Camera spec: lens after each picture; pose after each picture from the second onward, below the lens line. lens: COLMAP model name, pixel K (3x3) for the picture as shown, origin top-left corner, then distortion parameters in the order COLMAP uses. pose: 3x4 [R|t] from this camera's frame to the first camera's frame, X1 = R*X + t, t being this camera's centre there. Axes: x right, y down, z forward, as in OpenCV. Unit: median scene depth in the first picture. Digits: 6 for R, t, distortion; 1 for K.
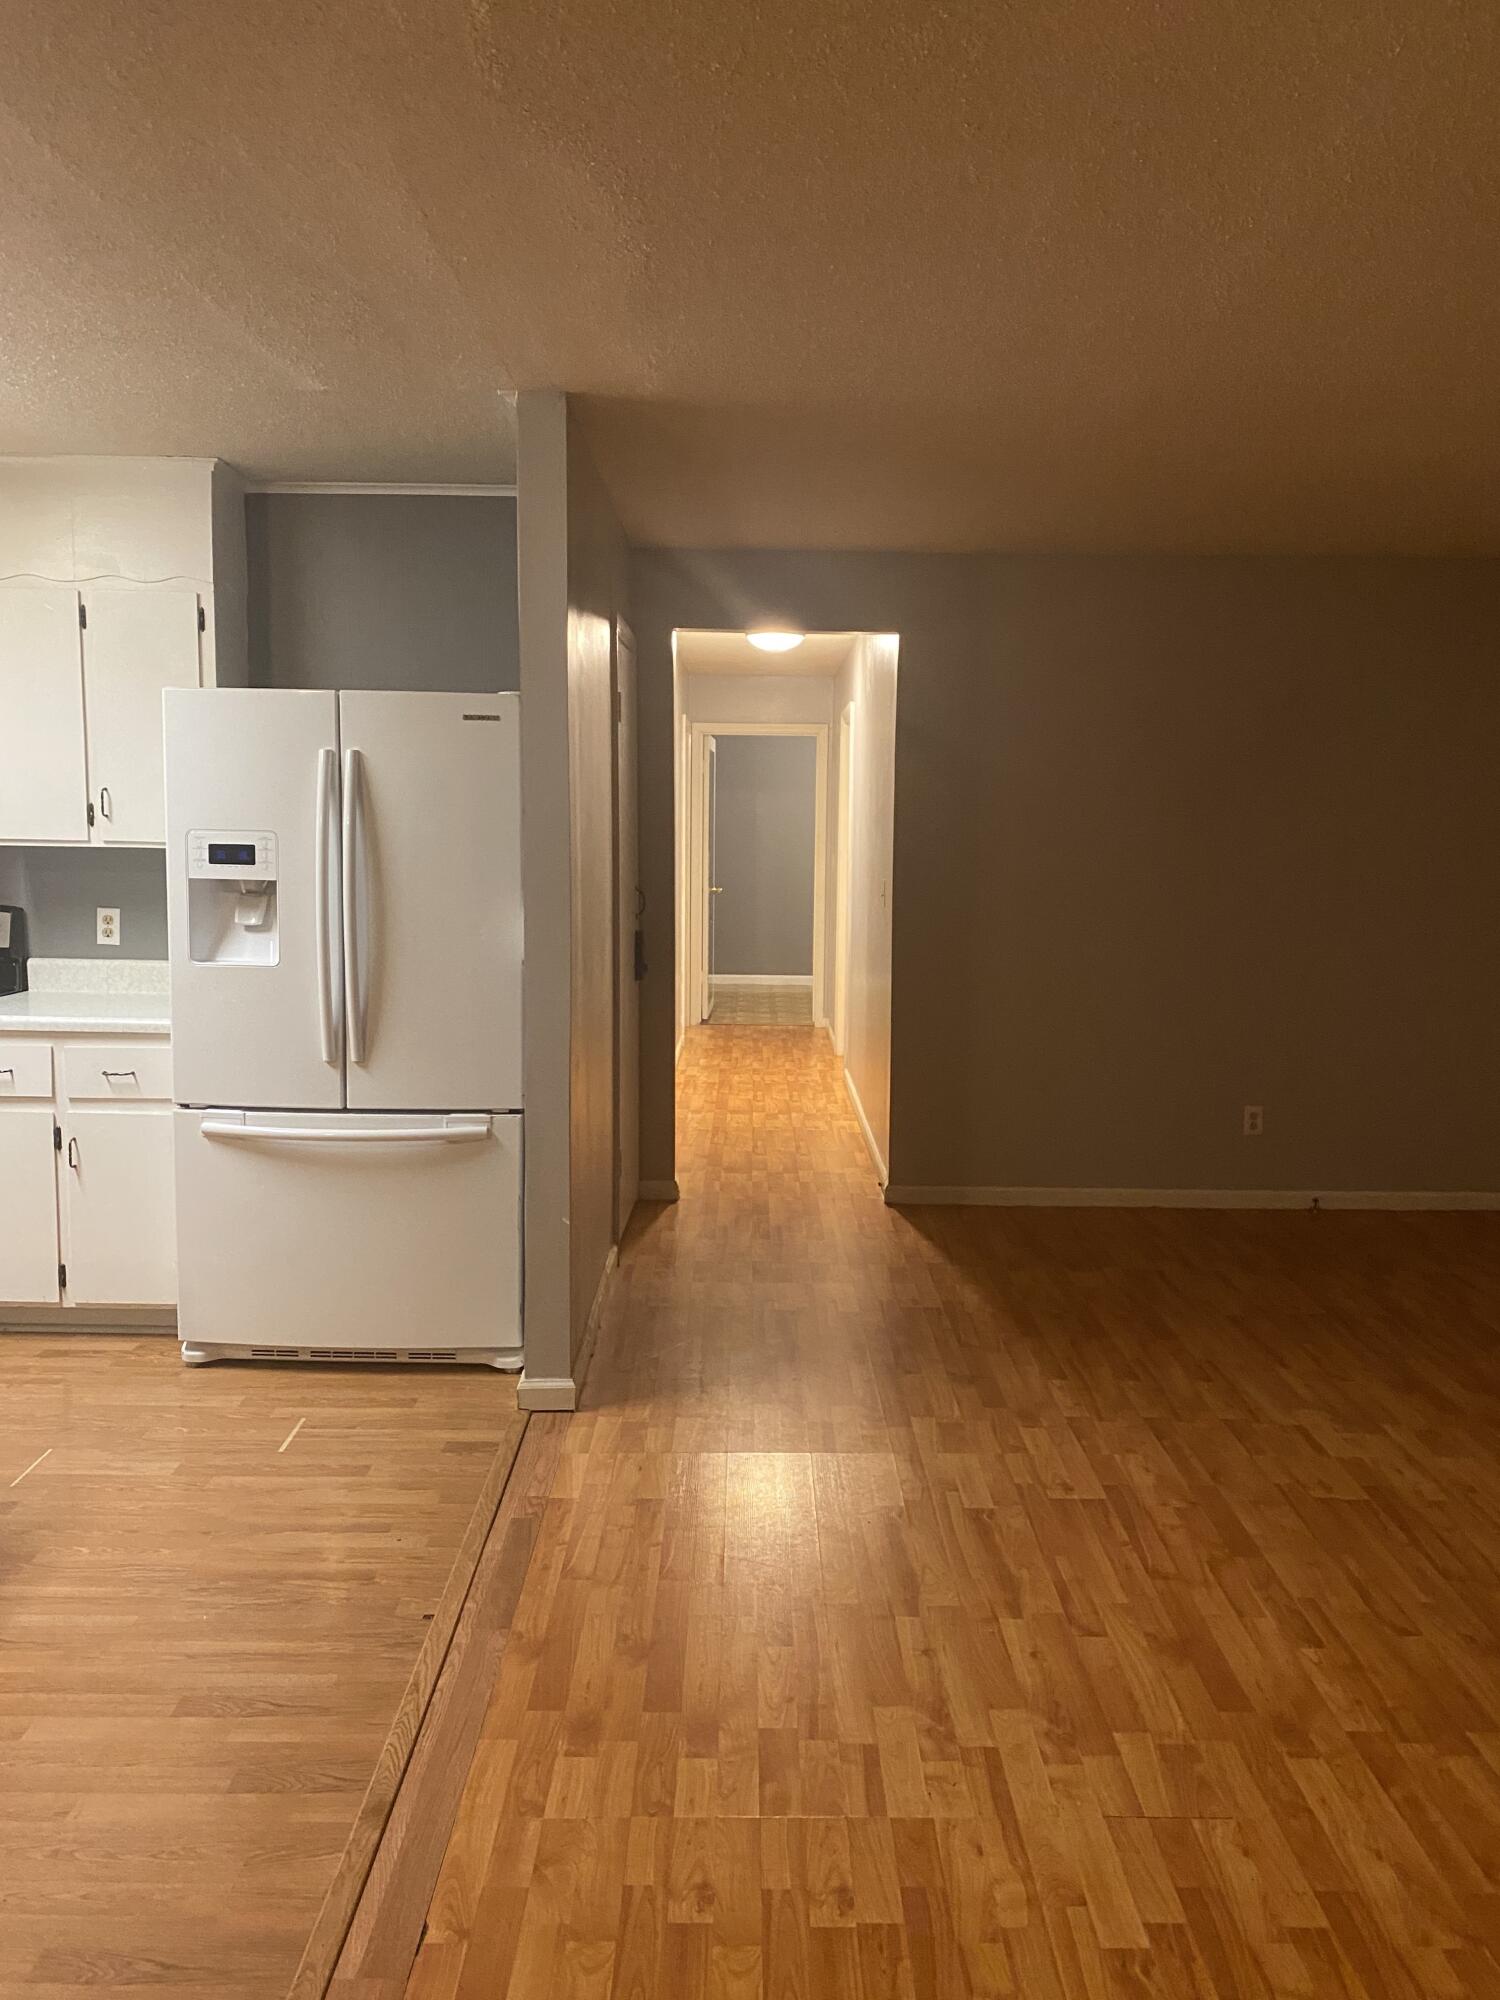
lens RADIAL K [[1518.4, 0, 760.3], [0, 1518.4, 1023.0], [0, 0, 1]] dist [-0.000019, -0.001318]
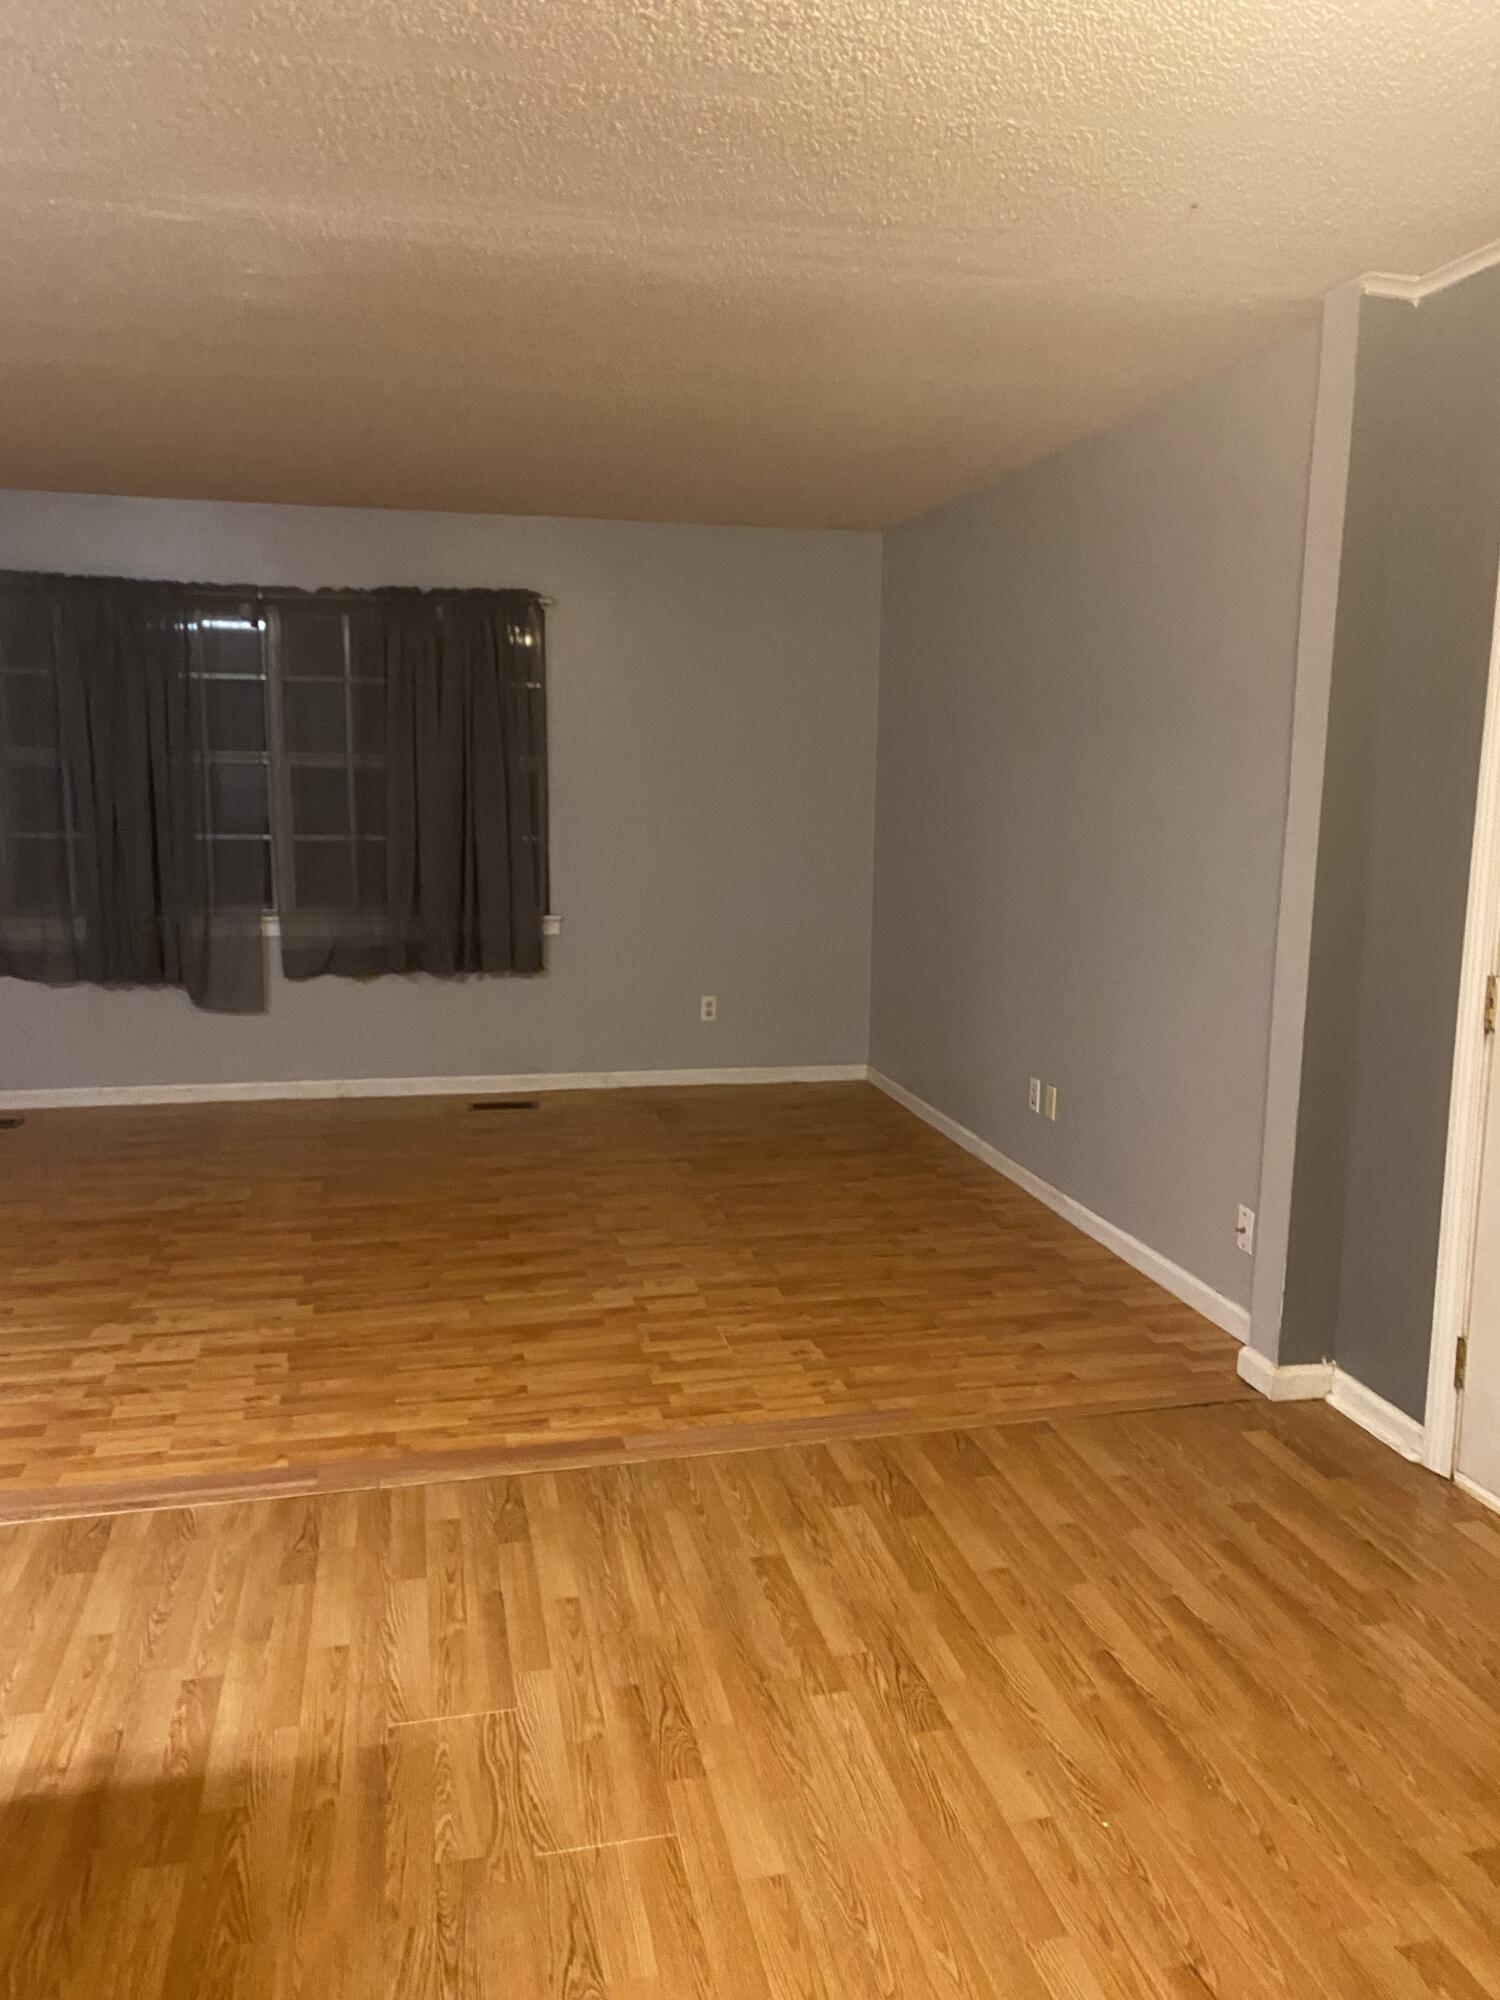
lens RADIAL K [[1518.4, 0, 760.3], [0, 1518.4, 1023.0], [0, 0, 1]] dist [-0.000019, -0.001318]
pose [[-0.220426, -0.182897, 0.958103, -1.085661], [0.113015, 0.970858, 0.211332, -0.075284], [-0.968834, 0.154864, -0.193333, 0.465247]]
